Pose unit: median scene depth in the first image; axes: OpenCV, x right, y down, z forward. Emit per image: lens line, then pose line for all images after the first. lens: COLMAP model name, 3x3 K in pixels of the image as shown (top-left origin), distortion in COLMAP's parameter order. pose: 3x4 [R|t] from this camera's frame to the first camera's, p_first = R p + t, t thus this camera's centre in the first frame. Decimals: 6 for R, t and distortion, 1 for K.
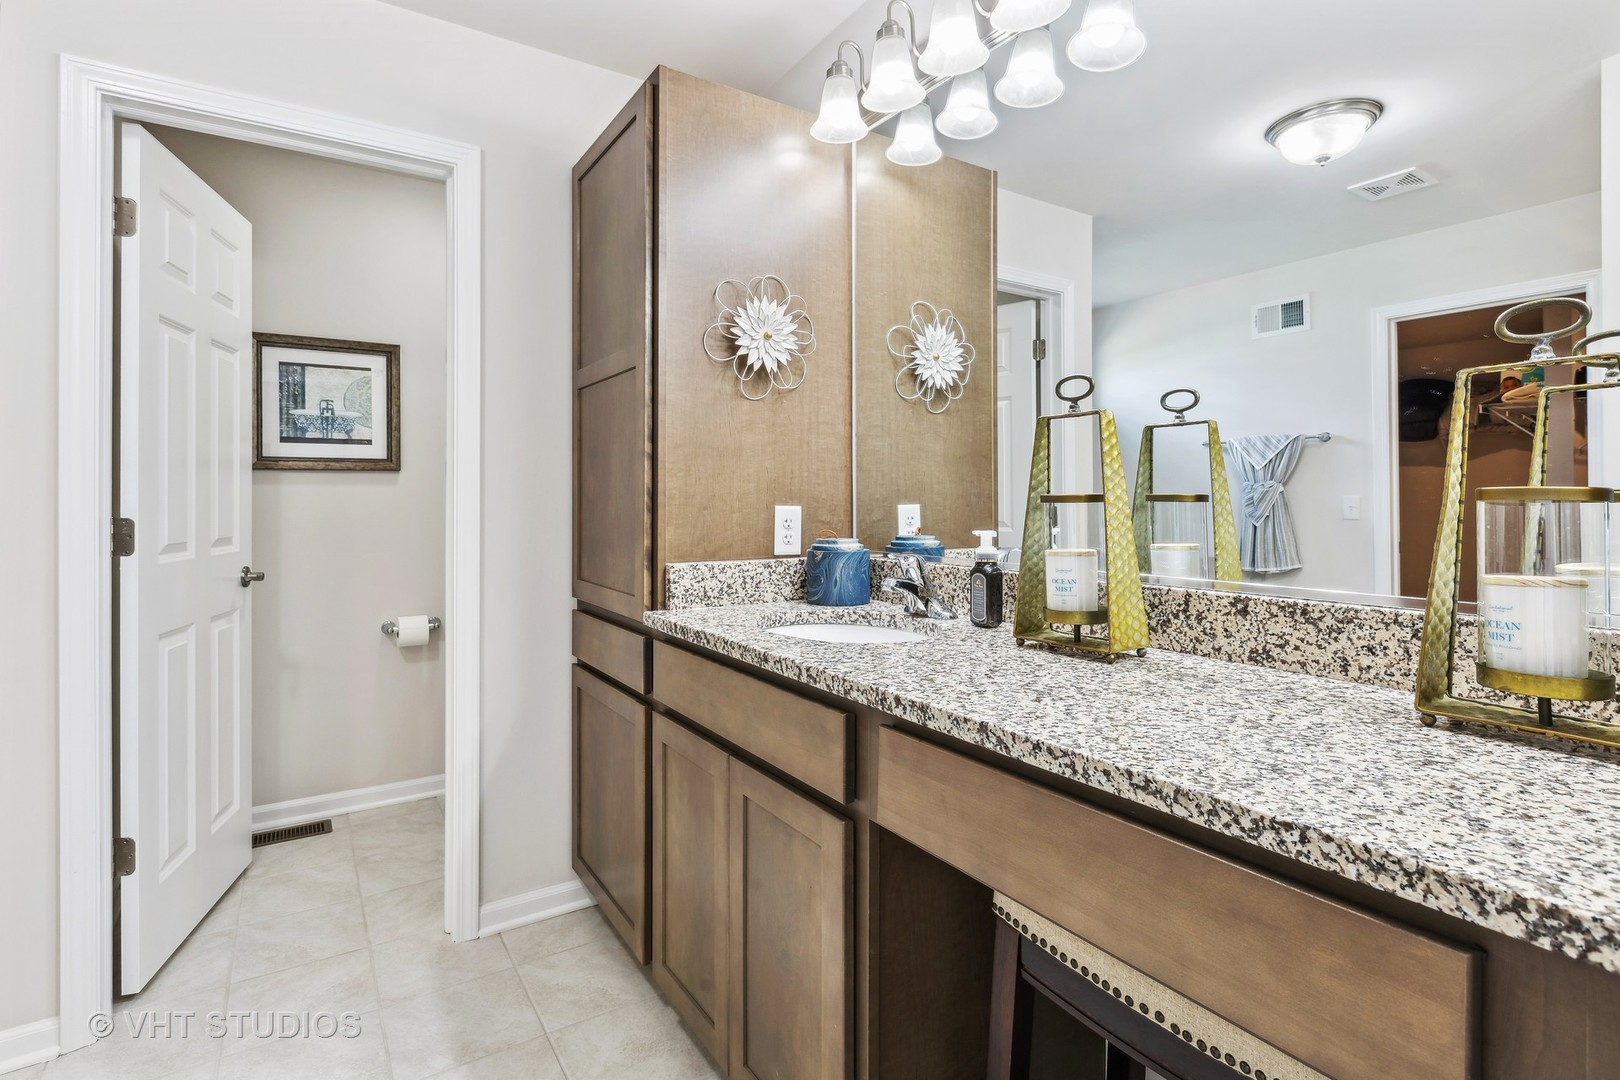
lens RADIAL K [[797.9, 0, 816.0], [0, 797.9, 541.0], [0, 0, 1]] dist [0.000661, -0.000660]
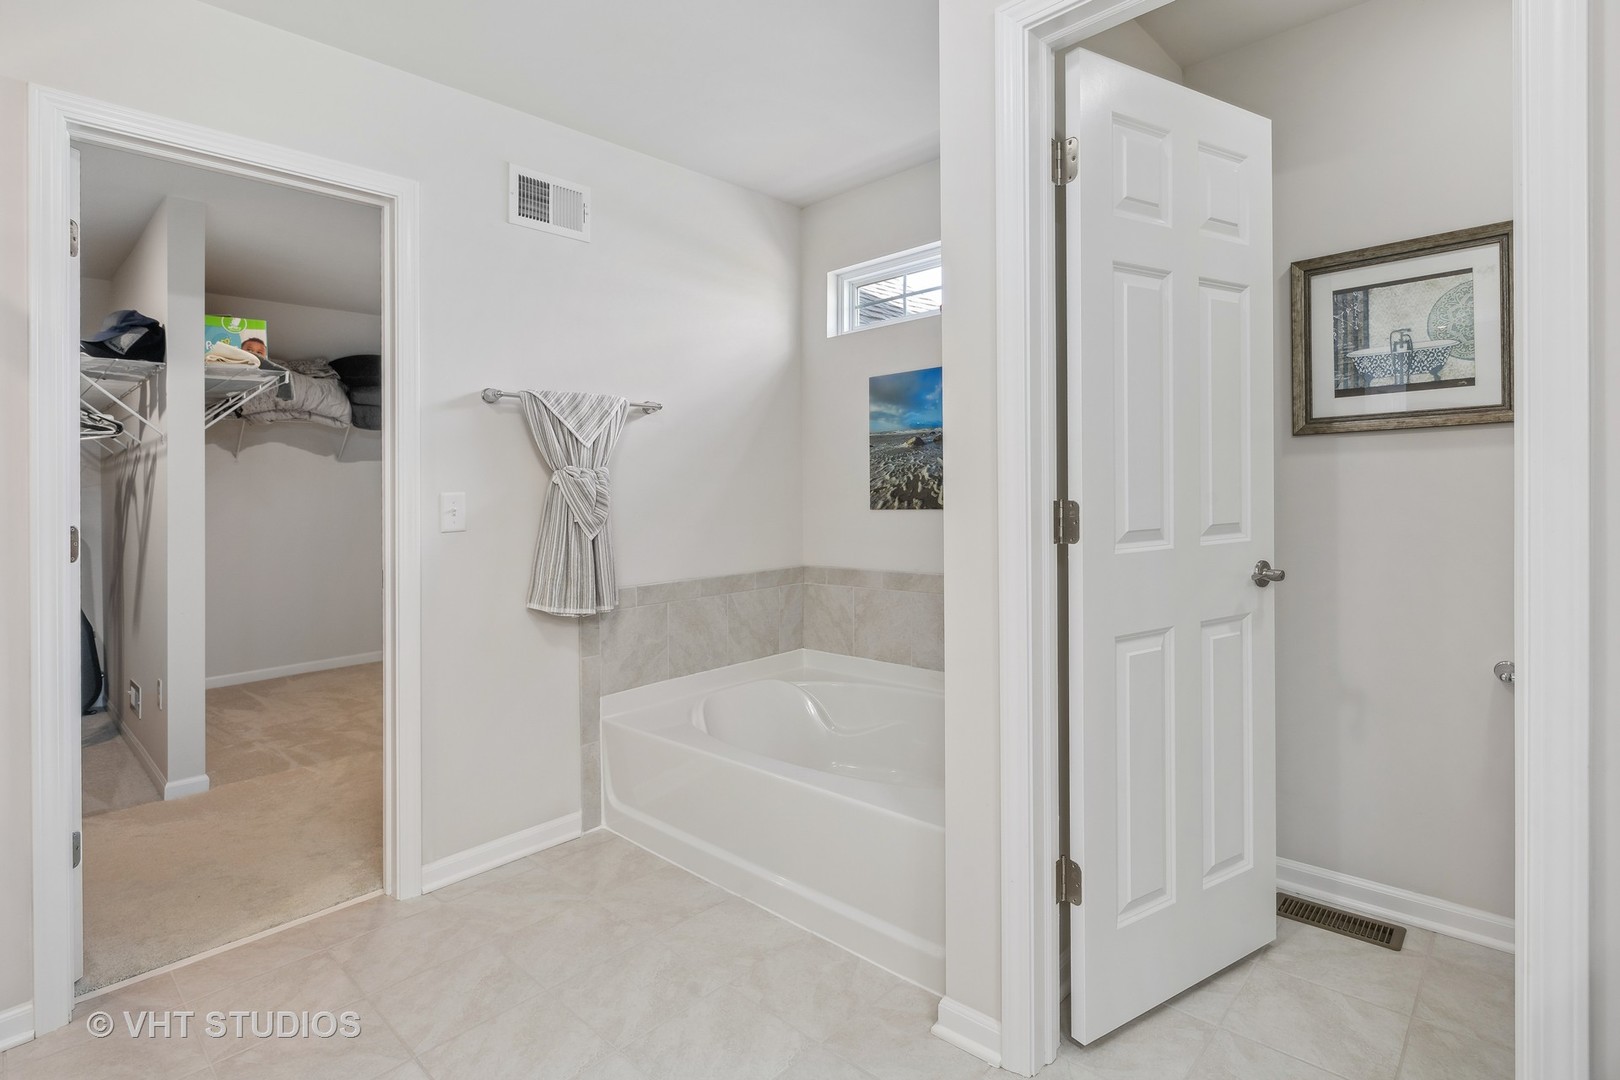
lens RADIAL K [[797.9, 0, 791.3], [0, 797.9, 487.8], [0, 0, 1]] dist [0.000661, -0.000660]
pose [[0.219647, -0.003779, -0.975572, -0.047504], [-0.025575, 0.999627, -0.009630, -0.017611], [0.975244, 0.027065, 0.219469, 0.331573]]
